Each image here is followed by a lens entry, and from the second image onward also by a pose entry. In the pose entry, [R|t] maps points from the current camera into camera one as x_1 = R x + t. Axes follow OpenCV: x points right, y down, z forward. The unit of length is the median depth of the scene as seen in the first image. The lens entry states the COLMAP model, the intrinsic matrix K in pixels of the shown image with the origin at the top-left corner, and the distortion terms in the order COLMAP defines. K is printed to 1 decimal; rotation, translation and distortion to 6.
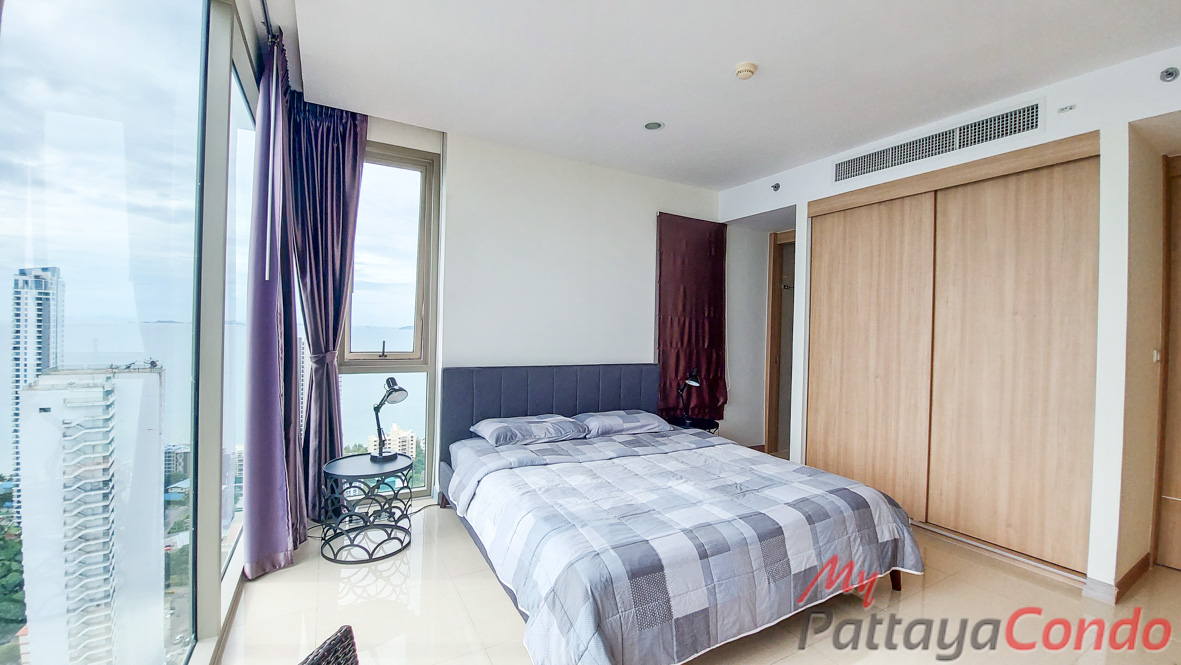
lens RADIAL K [[469.0, 0, 594.5], [0, 469.0, 326.9], [0, 0, 1]] dist [-0.009636, -0.000170]
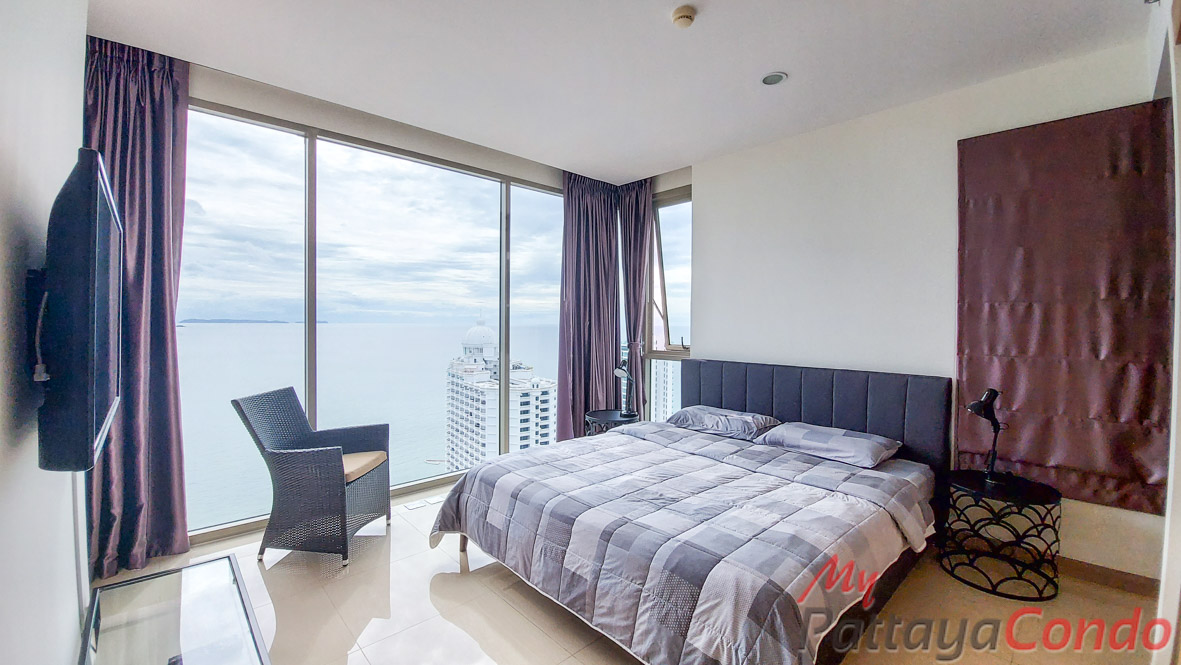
lens RADIAL K [[472.3, 0, 587.4], [0, 472.3, 335.6], [0, 0, 1]] dist [-0.000488, -0.000212]
pose [[0.219701, 0.016736, -0.975424, 0.645835], [0.021533, 0.999526, 0.021999, -0.005782], [0.975330, -0.025837, 0.219236, 0.355611]]
